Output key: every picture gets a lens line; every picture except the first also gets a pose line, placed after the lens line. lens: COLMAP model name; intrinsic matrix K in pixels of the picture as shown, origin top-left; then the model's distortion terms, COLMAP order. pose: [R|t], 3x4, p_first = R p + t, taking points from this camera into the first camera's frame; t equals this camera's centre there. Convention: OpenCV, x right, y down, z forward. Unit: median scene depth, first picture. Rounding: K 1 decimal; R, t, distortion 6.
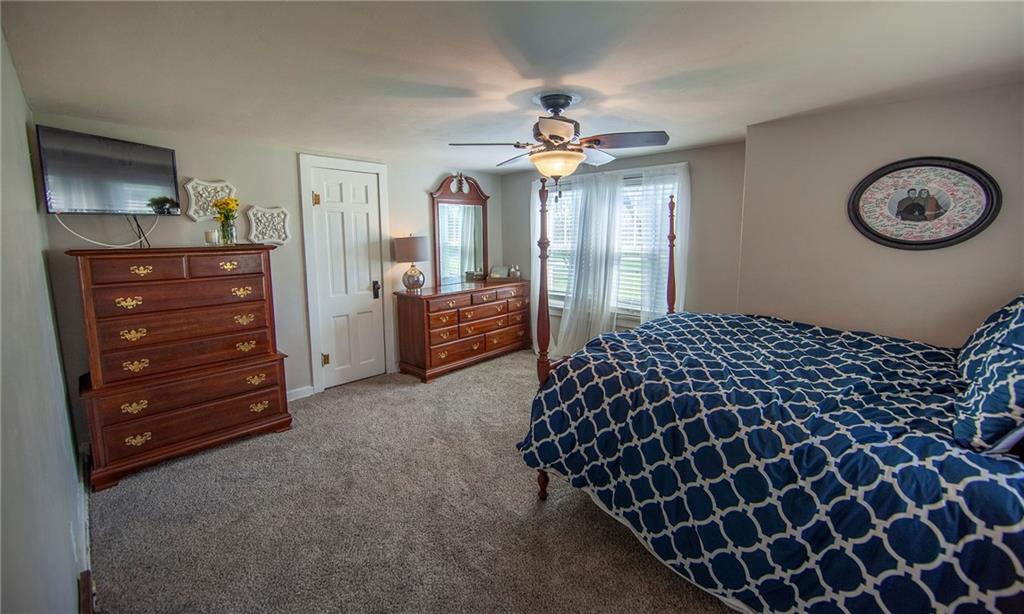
lens RADIAL K [[409.0, 0, 512.0], [0, 409.0, 307.0], [0, 0, 1]] dist [0.000362, 0.000055]
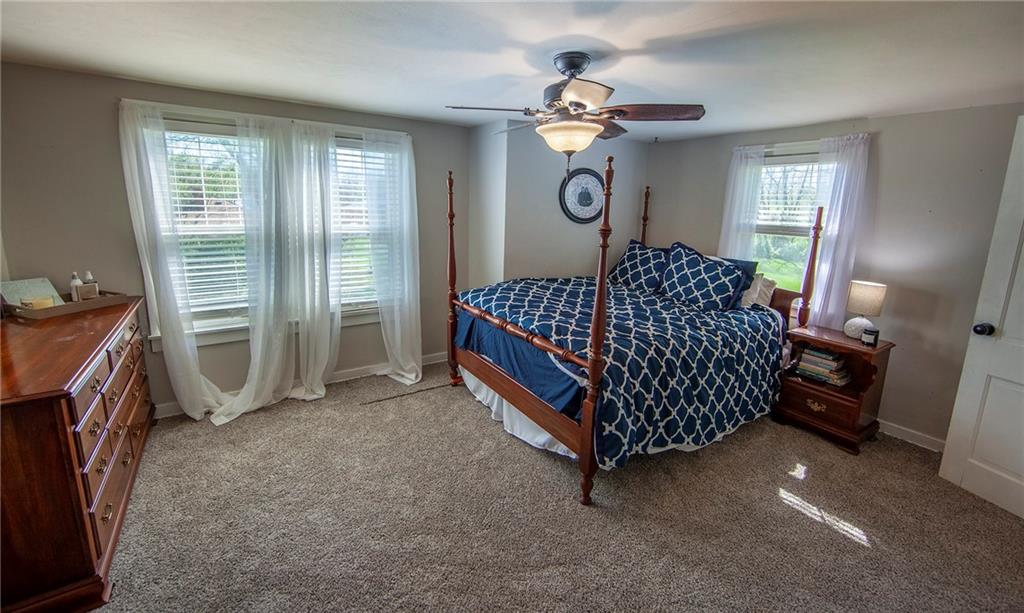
lens RADIAL K [[421.6, 0, 512.3], [0, 421.6, 296.9], [0, 0, 1]] dist [0.000967, 0.000039]
pose [[0.221339, -0.199680, 0.954535, -0.774344], [0.150646, 0.974064, 0.168833, -0.177439], [-0.963491, 0.106428, 0.245679, 0.874135]]
